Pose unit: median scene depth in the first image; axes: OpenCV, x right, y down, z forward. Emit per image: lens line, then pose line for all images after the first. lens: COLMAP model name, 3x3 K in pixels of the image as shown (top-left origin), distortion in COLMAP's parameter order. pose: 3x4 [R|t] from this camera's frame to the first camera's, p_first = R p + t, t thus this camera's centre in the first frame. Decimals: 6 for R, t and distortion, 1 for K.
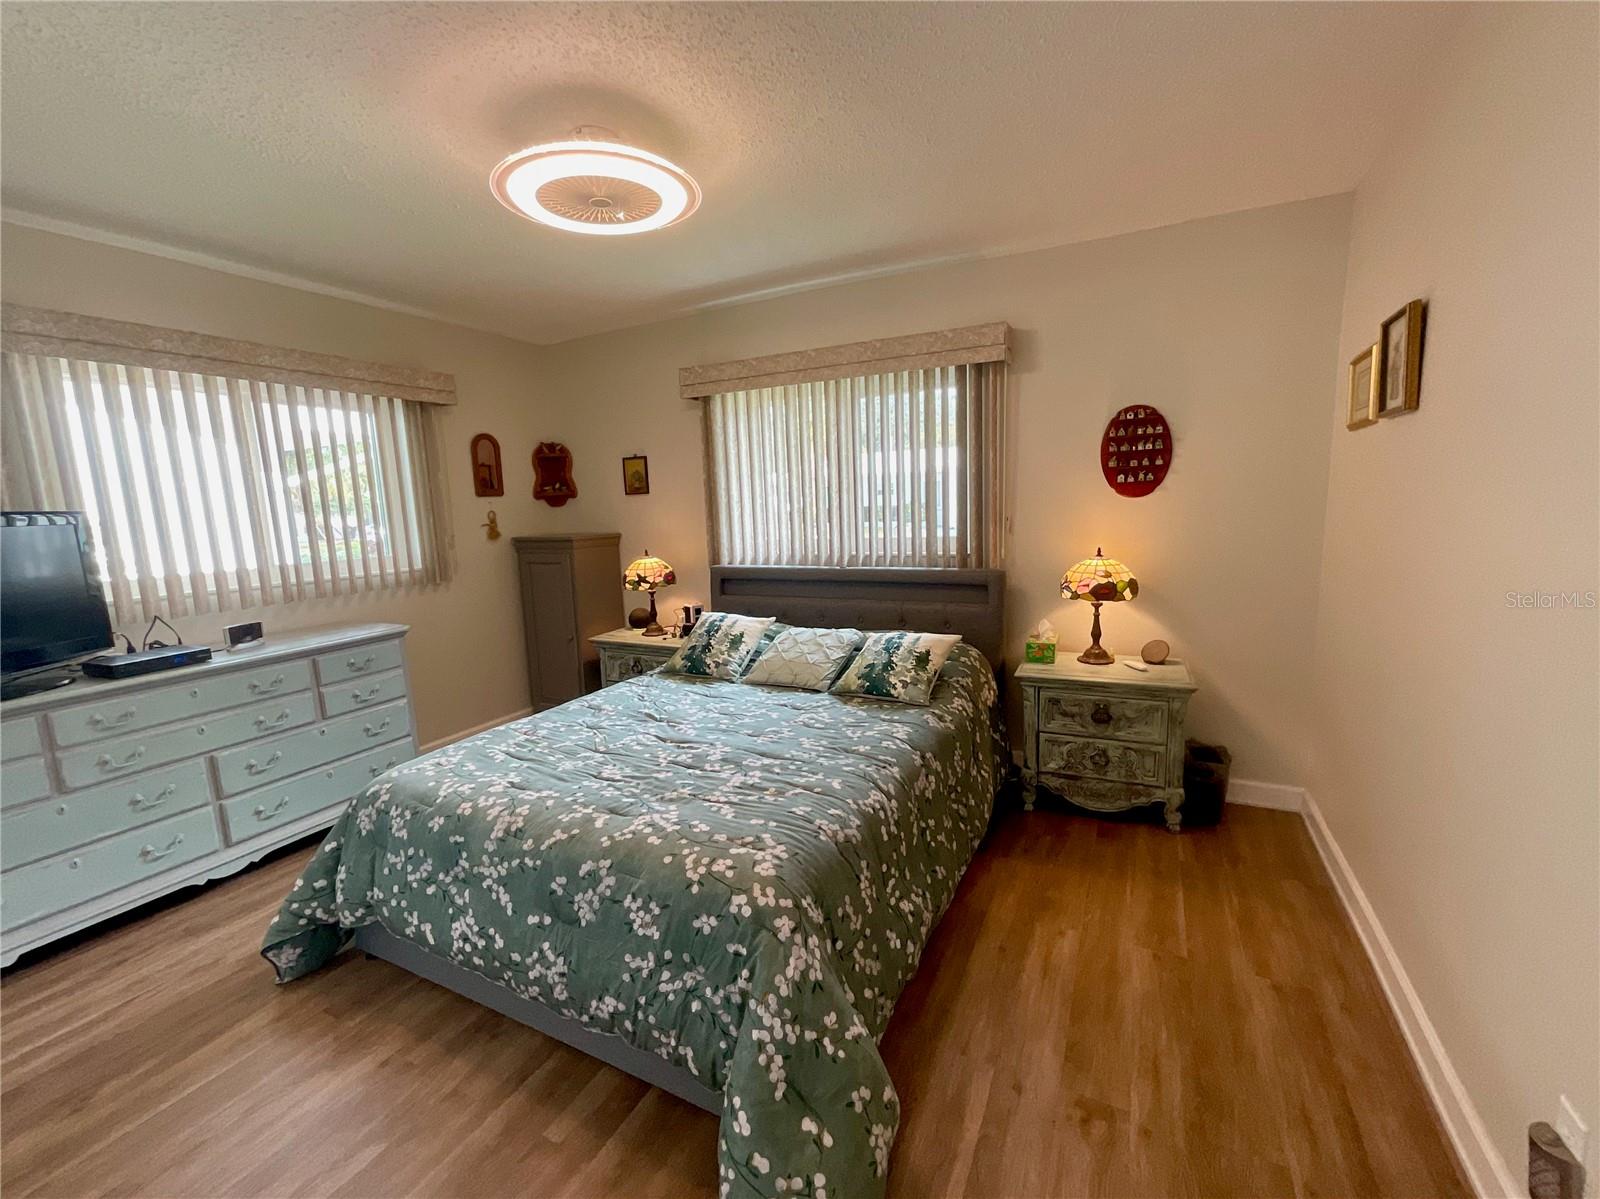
lens RADIAL K [[648.2, 0, 804.5], [0, 648.2, 593.6], [0, 0, 1]] dist [0.002249, -0.000460]
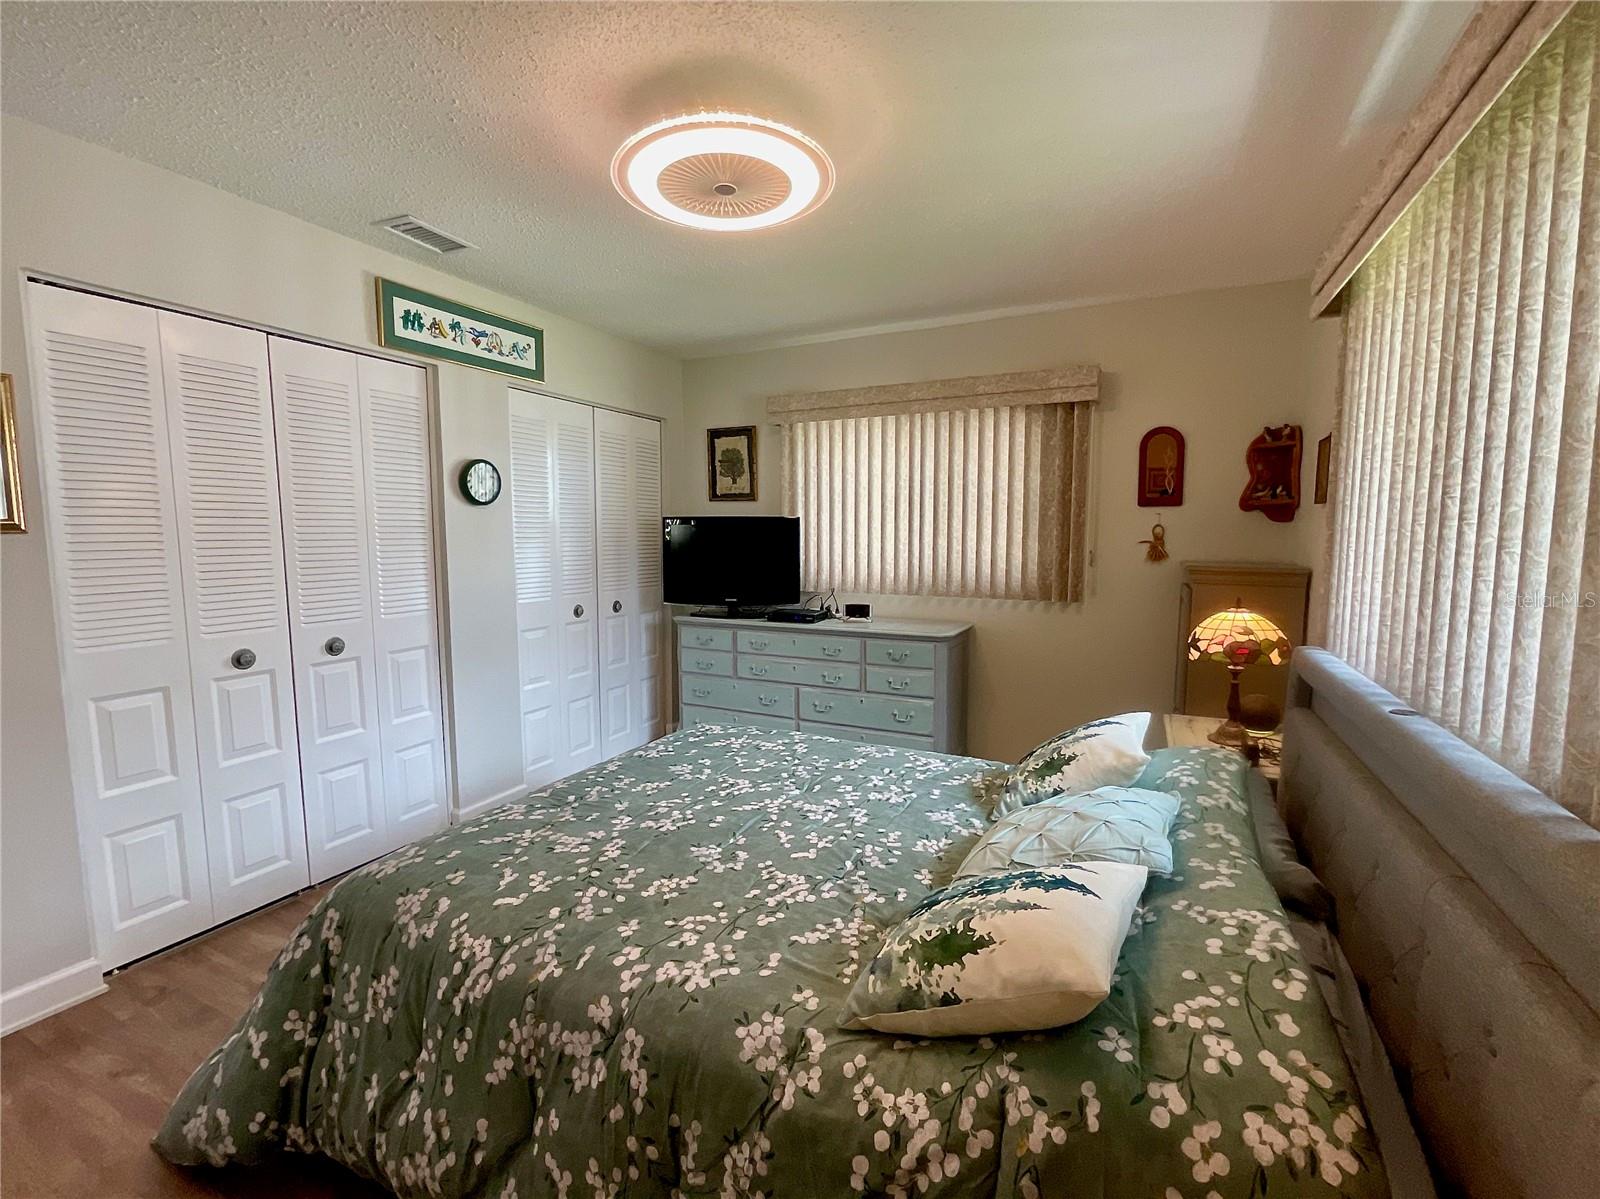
lens RADIAL K [[696.2, 0, 805.8], [0, 696.2, 599.5], [0, 0, 1]] dist [-0.001885, 0.000041]
pose [[0.025776, 0.136005, -0.990373, 0.515160], [-0.144228, 0.980843, 0.130942, -0.127933], [0.989209, 0.139464, 0.044898, 0.806296]]
